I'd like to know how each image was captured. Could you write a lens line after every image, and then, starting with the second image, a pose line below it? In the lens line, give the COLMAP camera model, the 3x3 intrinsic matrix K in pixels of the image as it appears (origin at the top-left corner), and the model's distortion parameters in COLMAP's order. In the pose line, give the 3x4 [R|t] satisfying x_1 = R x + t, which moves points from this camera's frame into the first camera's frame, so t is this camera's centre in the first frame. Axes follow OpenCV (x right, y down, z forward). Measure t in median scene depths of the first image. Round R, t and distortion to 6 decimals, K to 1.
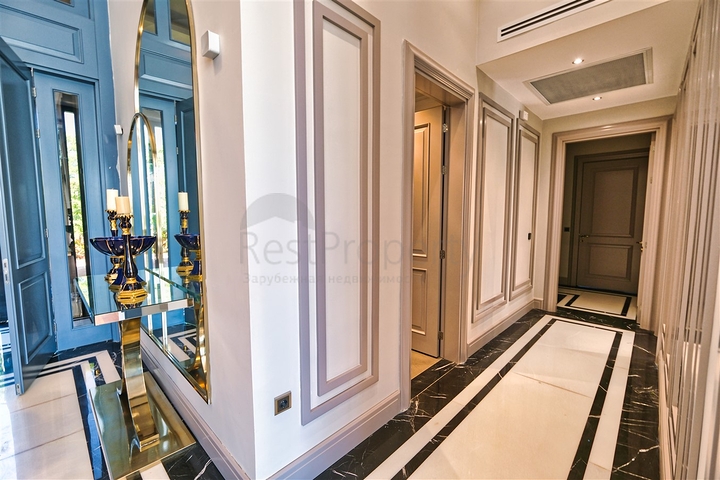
lens RADIAL K [[310.7, 0, 356.7], [0, 310.7, 238.8], [0, 0, 1]] dist [0.000568, 0.000033]
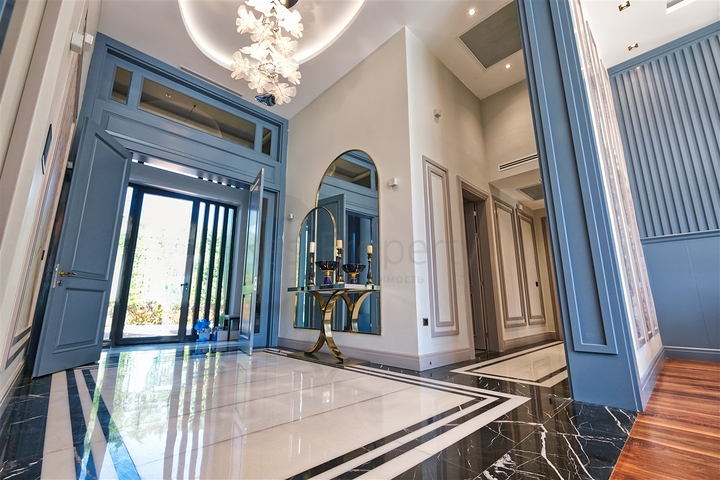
lens RADIAL K [[310.7, 0, 362.7], [0, 310.7, 238.9], [0, 0, 1]] dist [0.000568, 0.000033]
pose [[0.999527, -0.011797, -0.028385, -0.303018], [0.003017, 0.956612, -0.291348, 0.292814], [0.030591, 0.291124, 0.956196, -0.668378]]
